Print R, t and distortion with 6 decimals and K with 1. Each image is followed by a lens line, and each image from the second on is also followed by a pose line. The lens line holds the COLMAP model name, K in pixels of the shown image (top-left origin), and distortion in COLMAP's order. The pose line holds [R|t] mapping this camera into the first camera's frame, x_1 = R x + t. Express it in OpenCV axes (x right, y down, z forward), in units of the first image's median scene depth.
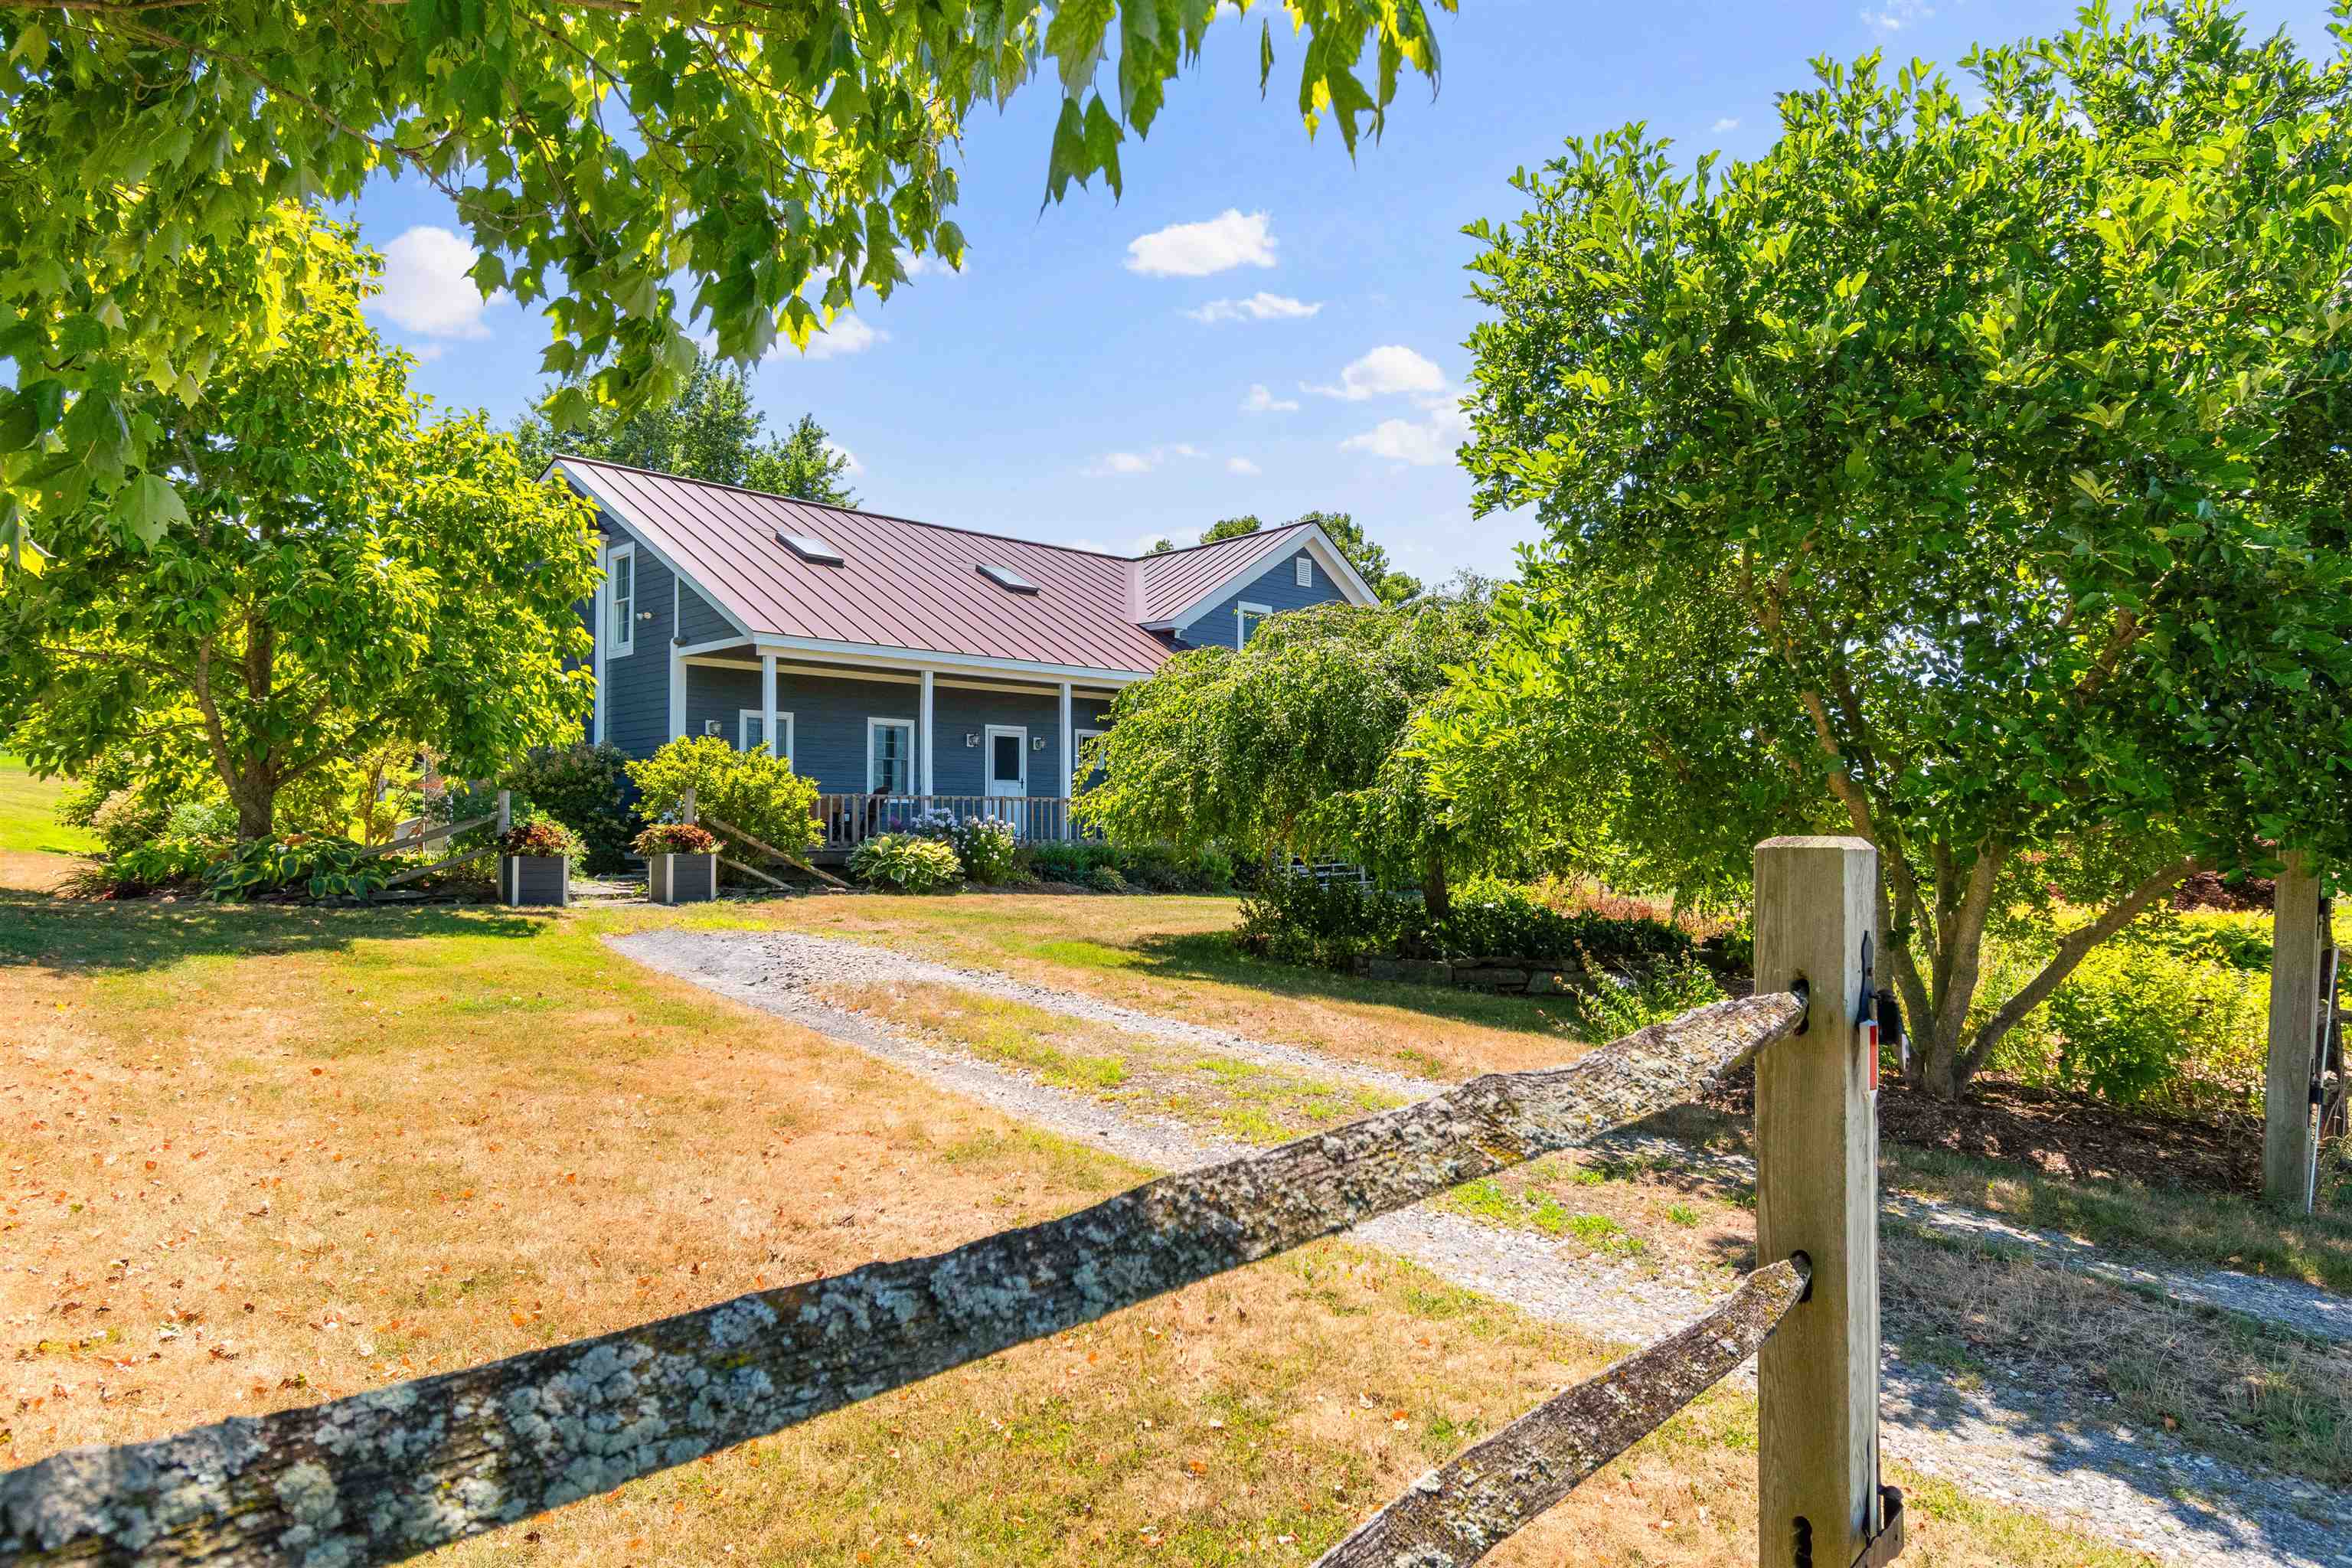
lens RADIAL K [[1398.1, 0, 1183.3], [0, 1398.1, 787.1], [0, 0, 1]] dist [0.000993, -0.000104]
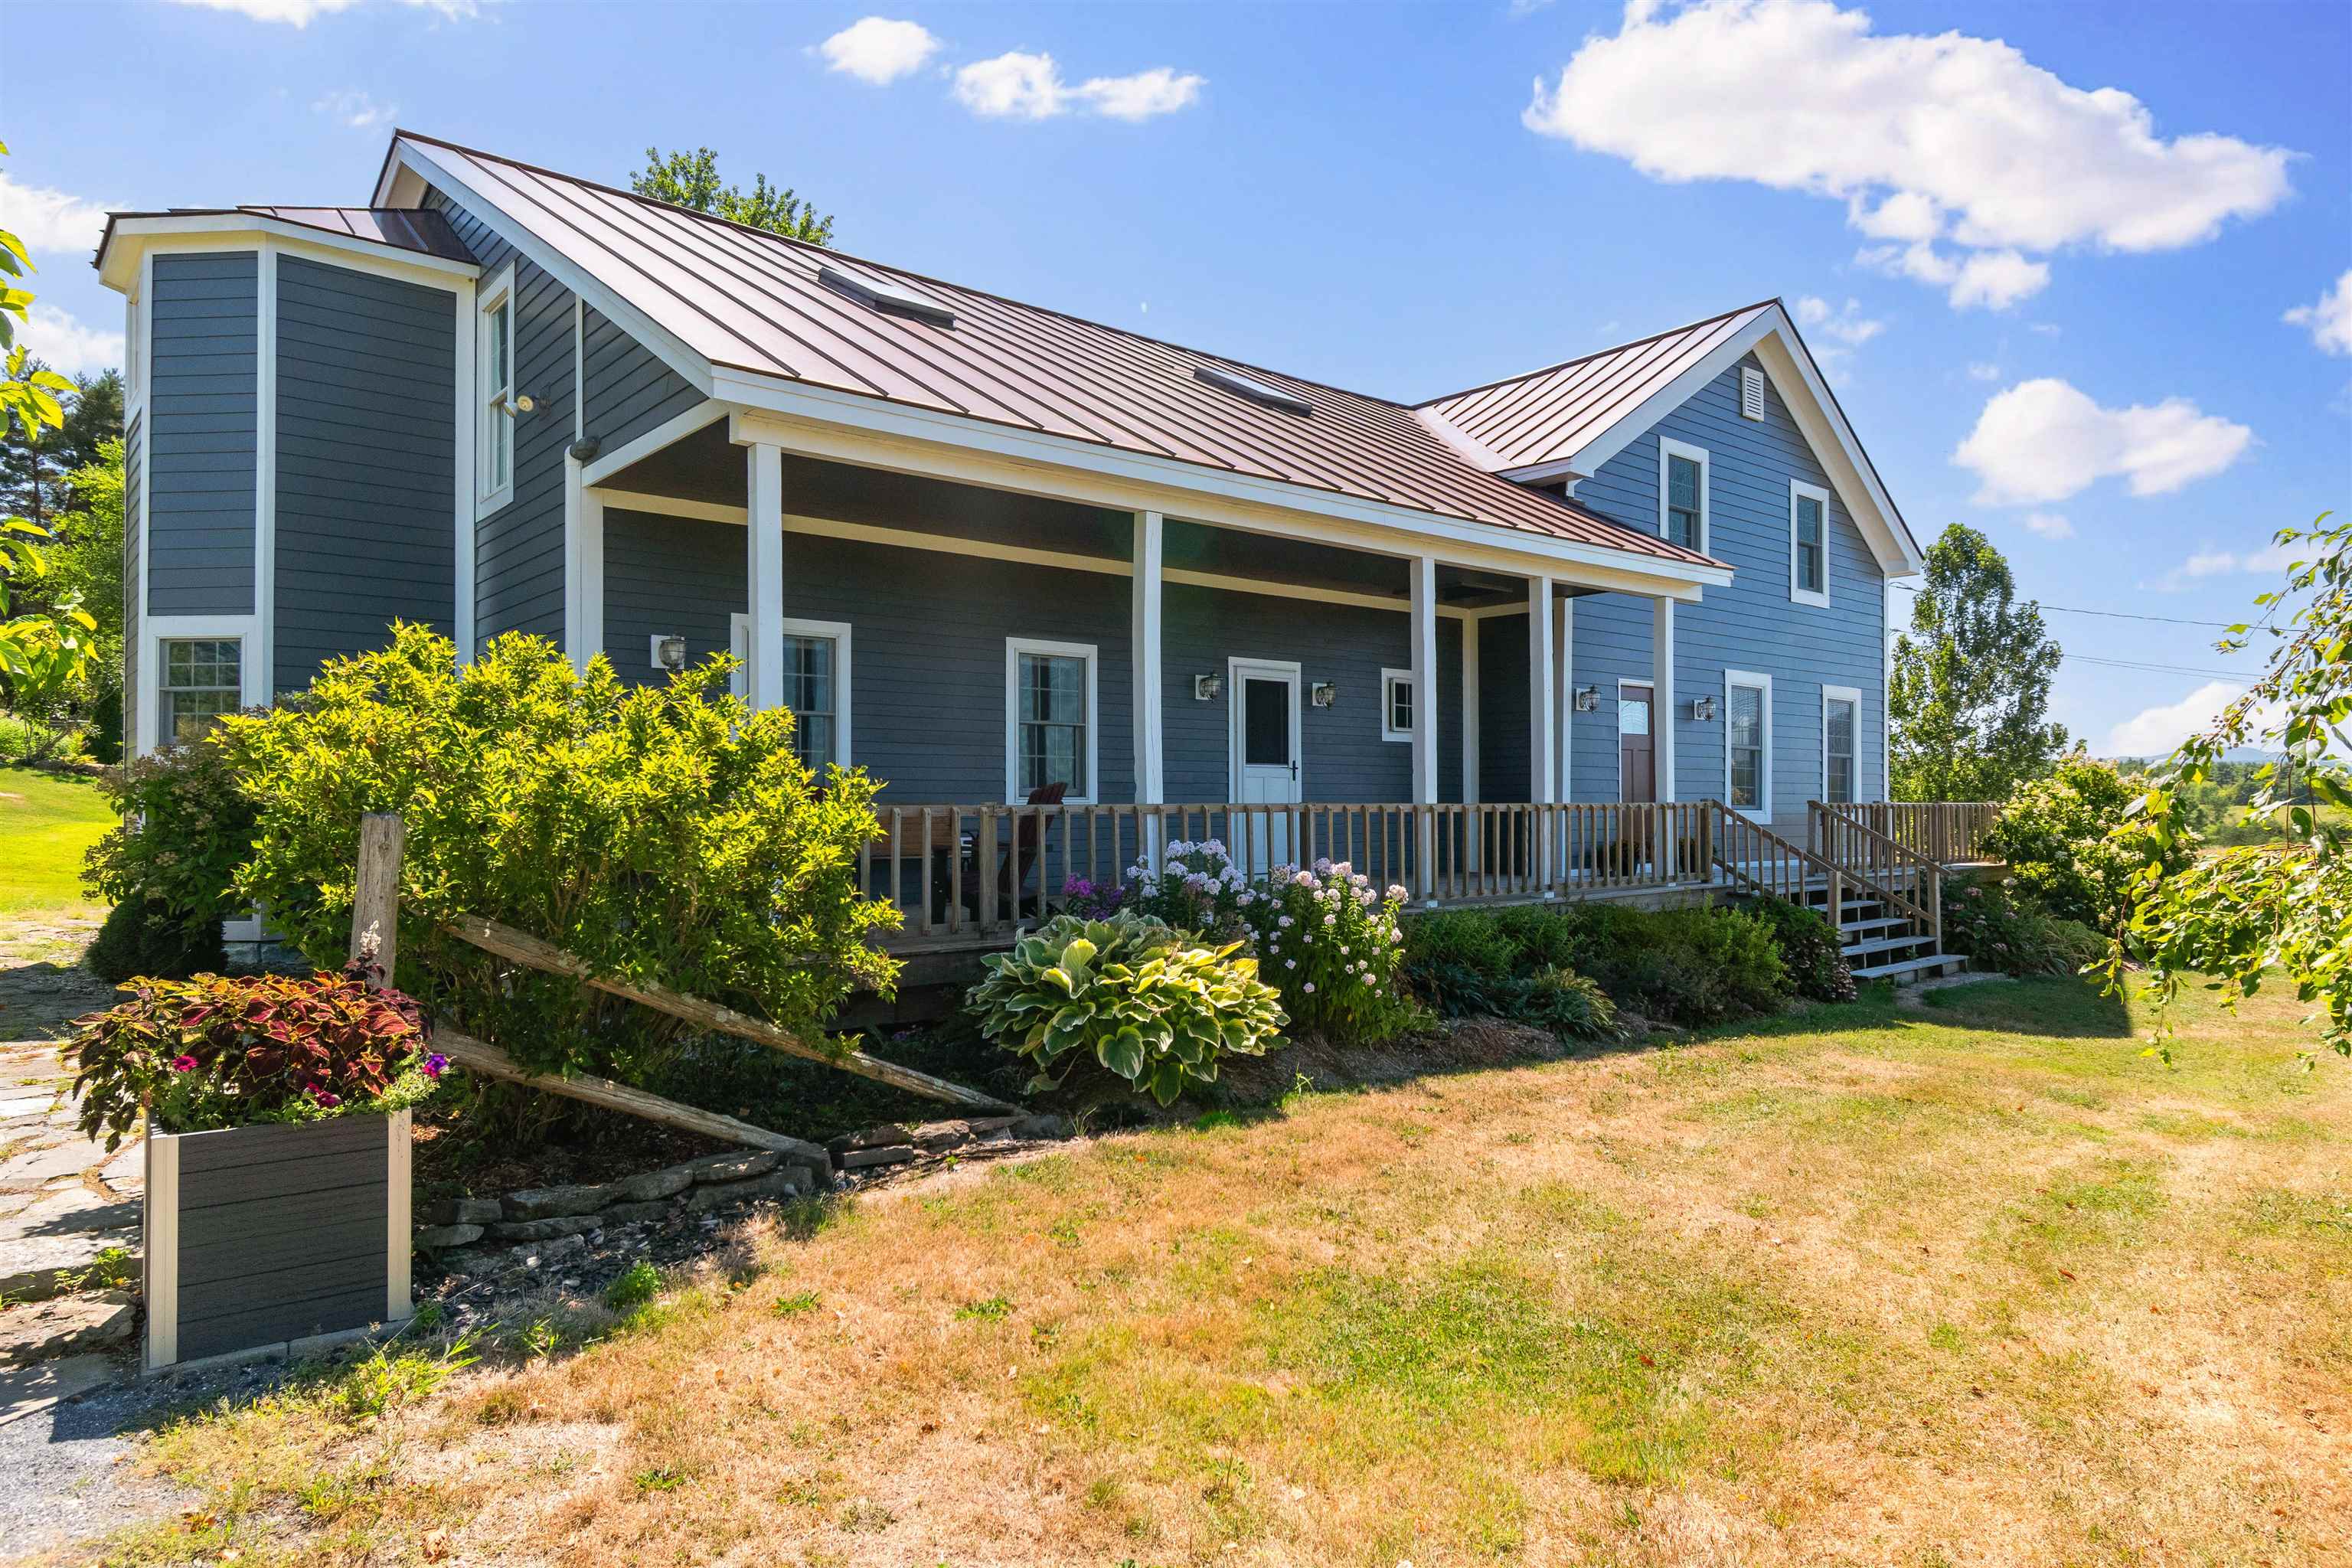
lens RADIAL K [[1398.1, 0, 1171.7], [0, 1398.1, 781.8], [0, 0, 1]] dist [0.000993, -0.000104]
pose [[0.996591, -0.002642, -0.082453, -0.152350], [0.003594, 0.999929, 0.011404, -0.006198], [0.082417, -0.011662, 0.996530, 0.620770]]
